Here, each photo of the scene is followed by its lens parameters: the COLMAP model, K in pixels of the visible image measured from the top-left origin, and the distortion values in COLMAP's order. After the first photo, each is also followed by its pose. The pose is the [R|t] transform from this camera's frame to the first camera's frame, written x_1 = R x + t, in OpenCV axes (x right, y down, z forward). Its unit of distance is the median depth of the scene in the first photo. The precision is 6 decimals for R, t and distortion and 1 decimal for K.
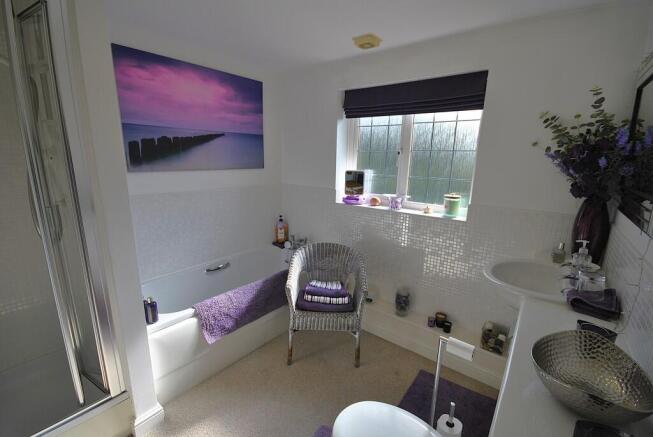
lens RADIAL K [[289.5, 0, 326.5], [0, 289.5, 218.5], [0, 0, 1]] dist [-0.002832, -0.000348]
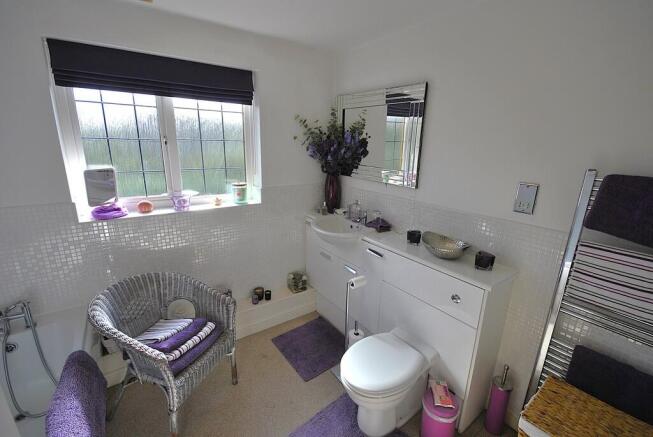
lens RADIAL K [[289.5, 0, 326.5], [0, 289.5, 218.5], [0, 0, 1]] dist [-0.002832, -0.000348]
pose [[0.272909, -0.258955, 0.926533, -0.510318], [0.188224, 0.958851, 0.212547, -0.121747], [-0.943447, 0.116389, 0.310421, 0.376257]]
